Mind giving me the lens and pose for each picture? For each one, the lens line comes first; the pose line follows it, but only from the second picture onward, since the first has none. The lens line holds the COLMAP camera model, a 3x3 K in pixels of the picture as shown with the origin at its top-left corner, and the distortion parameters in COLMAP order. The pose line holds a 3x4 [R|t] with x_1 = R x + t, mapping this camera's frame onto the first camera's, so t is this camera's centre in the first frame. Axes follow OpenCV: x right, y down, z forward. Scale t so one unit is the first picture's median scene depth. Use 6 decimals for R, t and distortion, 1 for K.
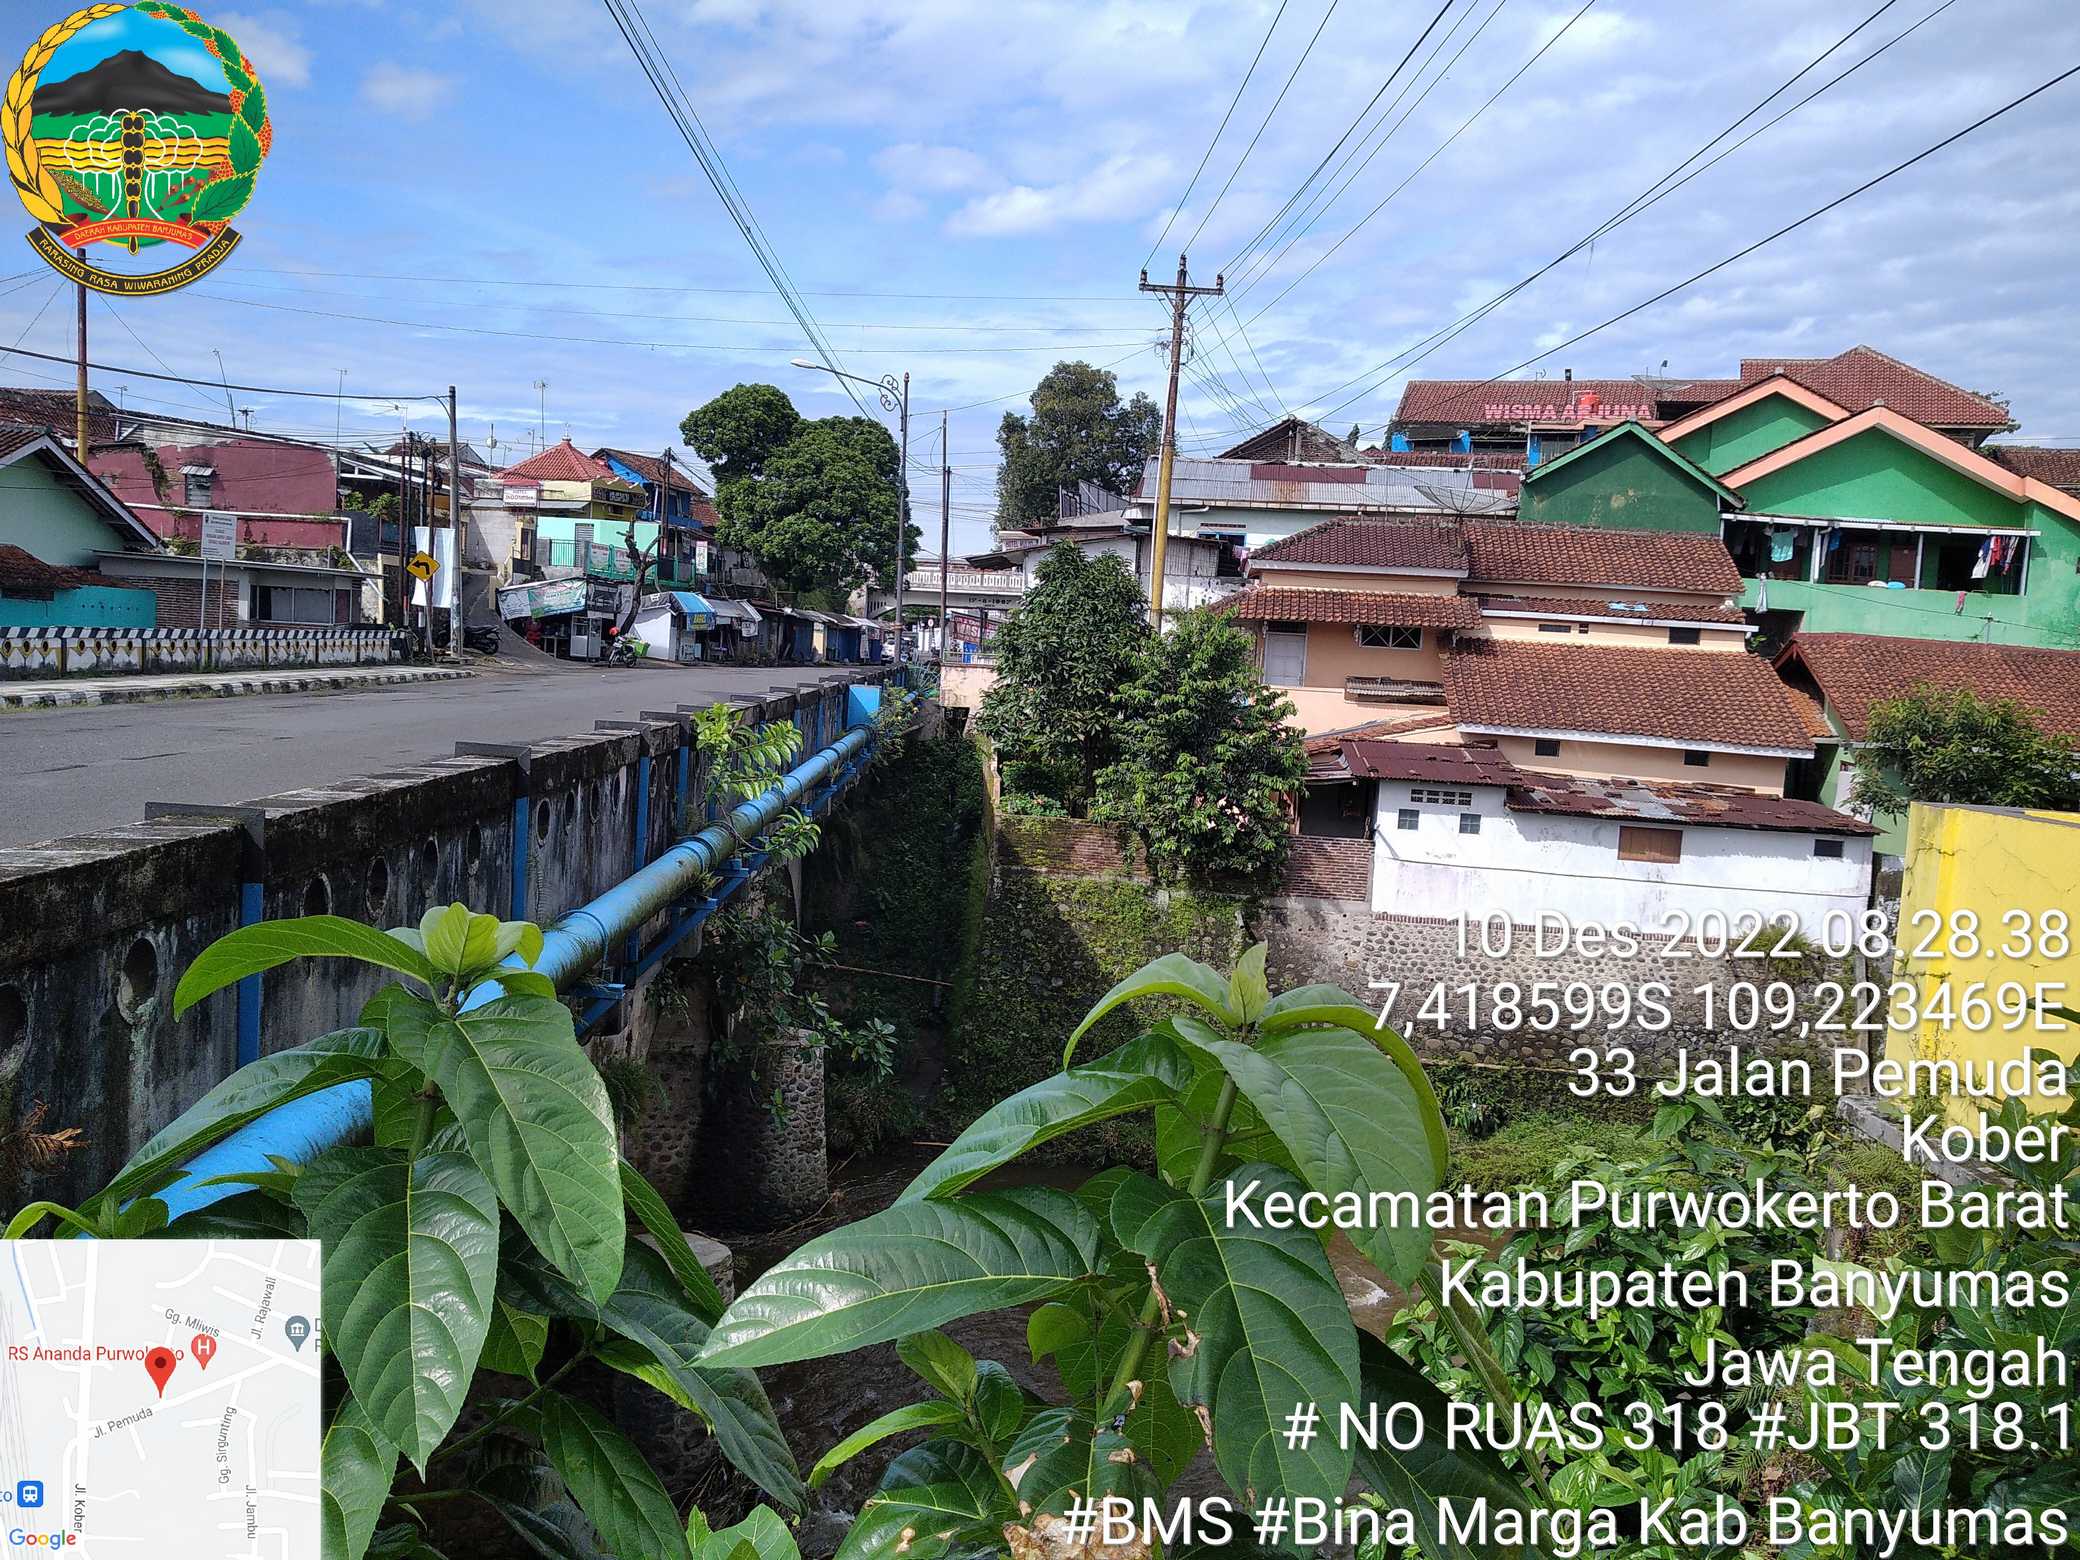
lens RADIAL K [[1695.7, 0, 1106.3], [0, 1695.7, 786.0], [0, 0, 1]] dist [0.053963, -0.158806]
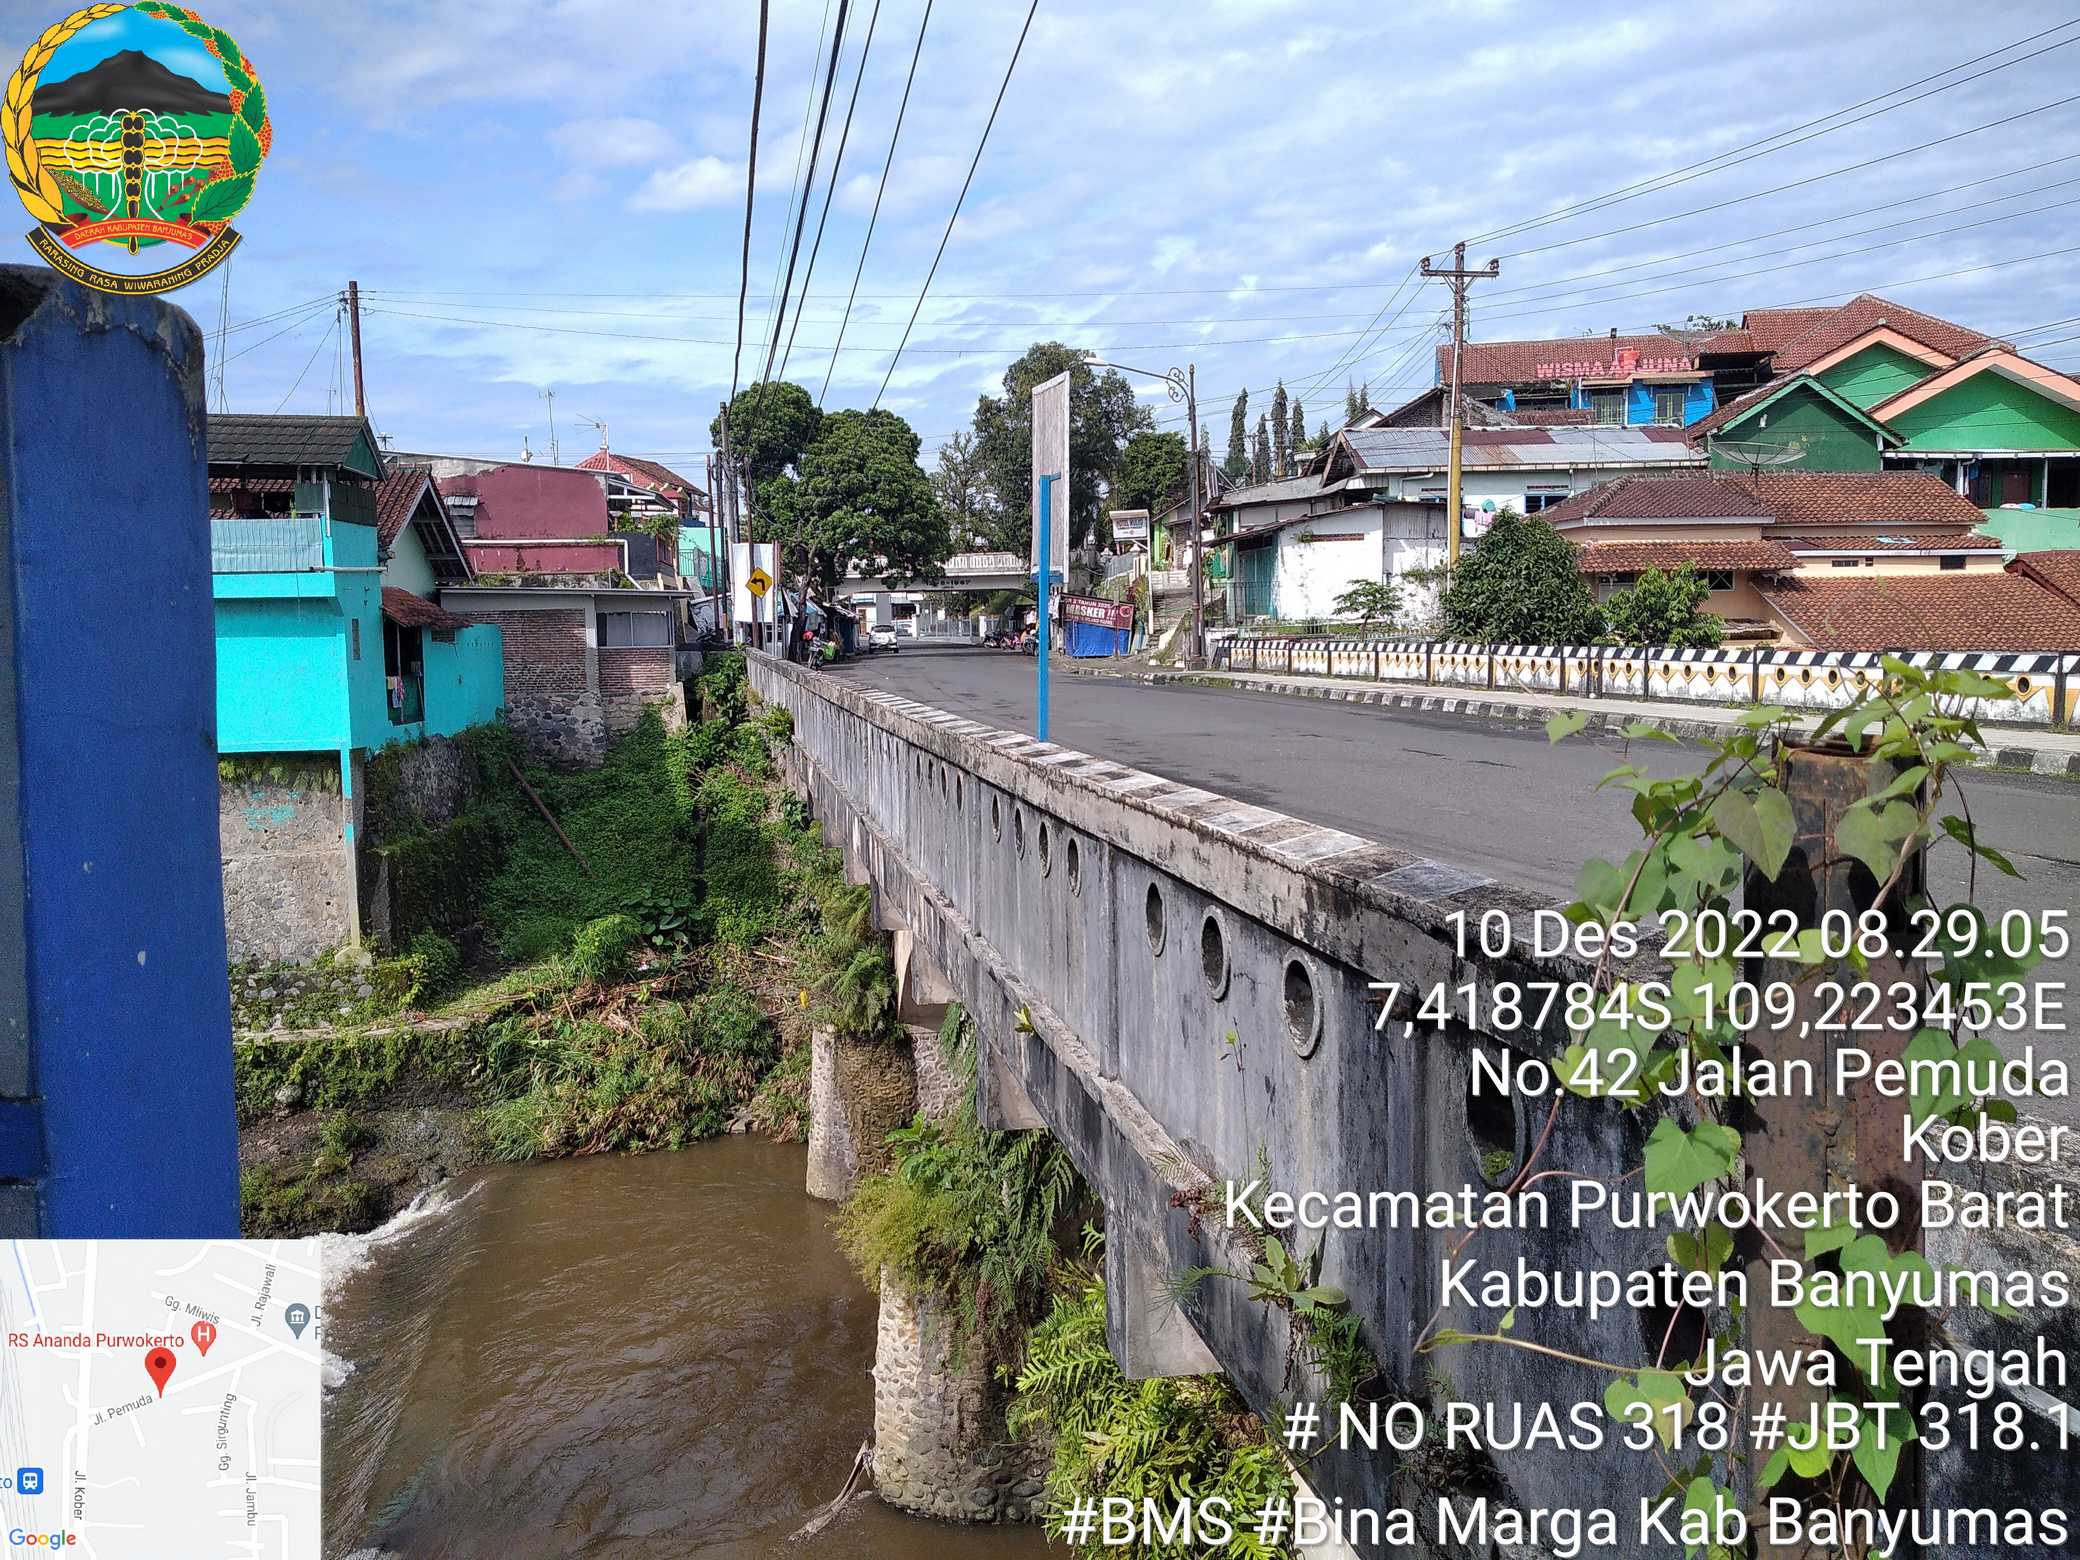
lens RADIAL K [[1695.7, 0, 1001.8], [0, 1695.7, 769.3], [0, 0, 1]] dist [0.053963, -0.158806]
pose [[0.985238, -0.088434, 0.146583, -0.362302], [0.086907, 0.996075, 0.016802, -0.019096], [-0.147493, -0.003814, 0.989056, -0.021524]]
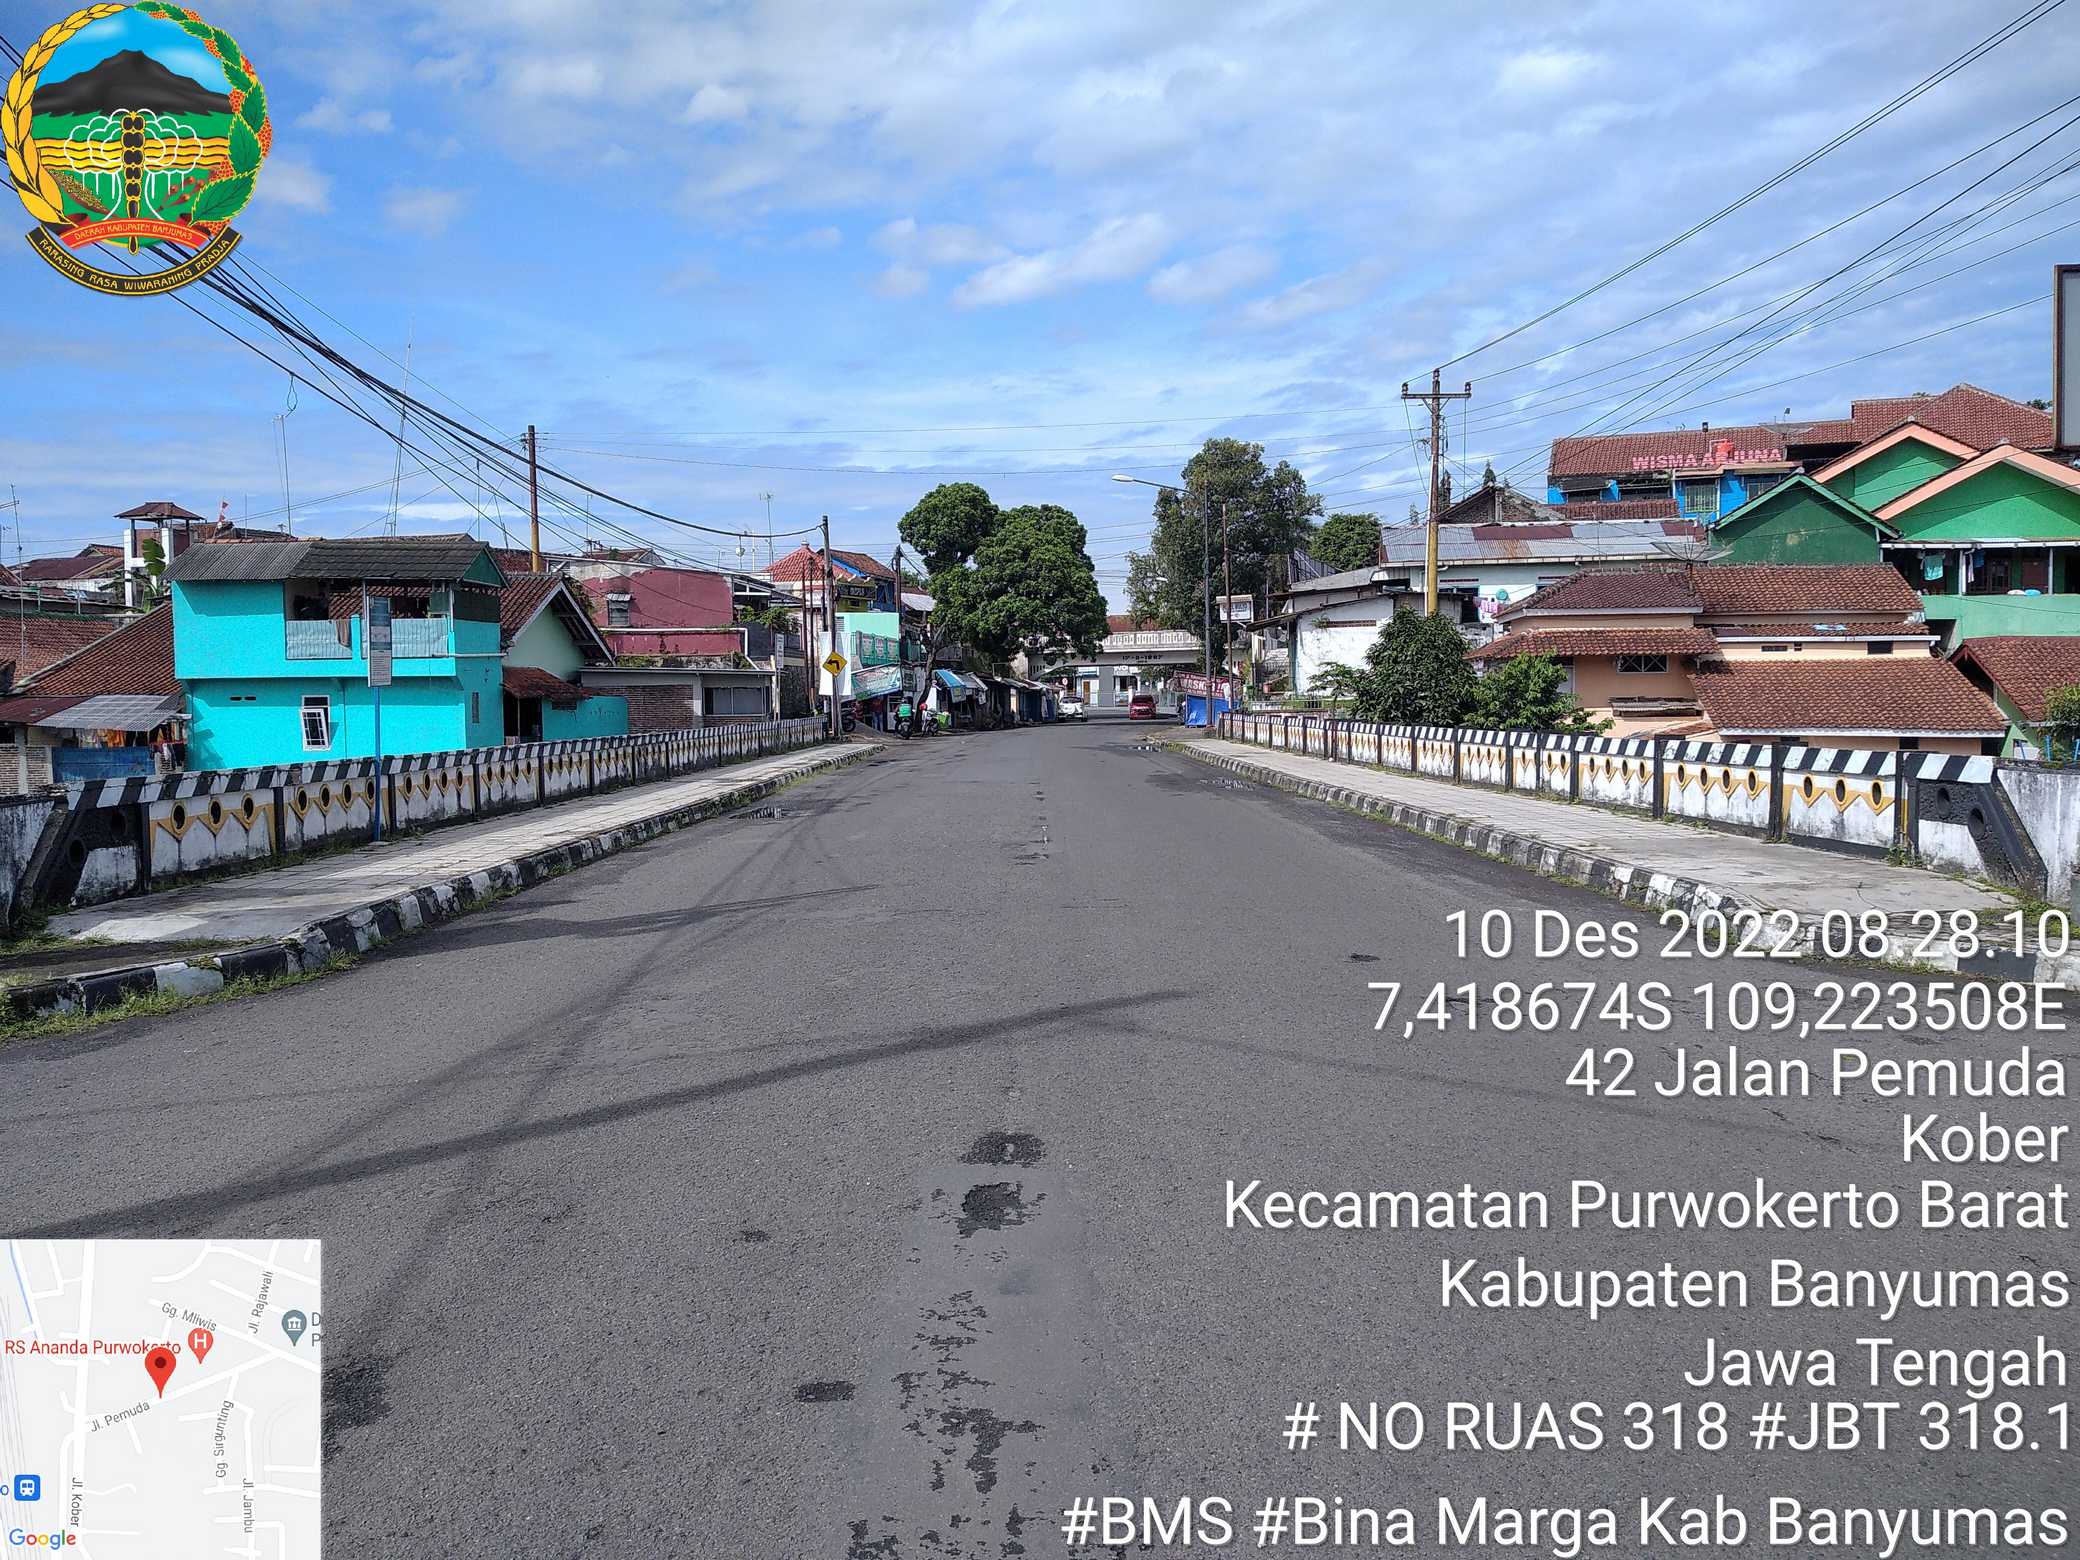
lens RADIAL K [[1695.7, 0, 1040.8], [0, 1695.7, 778.6], [0, 0, 1]] dist [0.053963, -0.158806]
pose [[0.997128, -0.068882, -0.031472, -0.188762], [0.067898, 0.997201, -0.031315, 0.003936], [0.033541, 0.029088, 0.999014, -0.203356]]
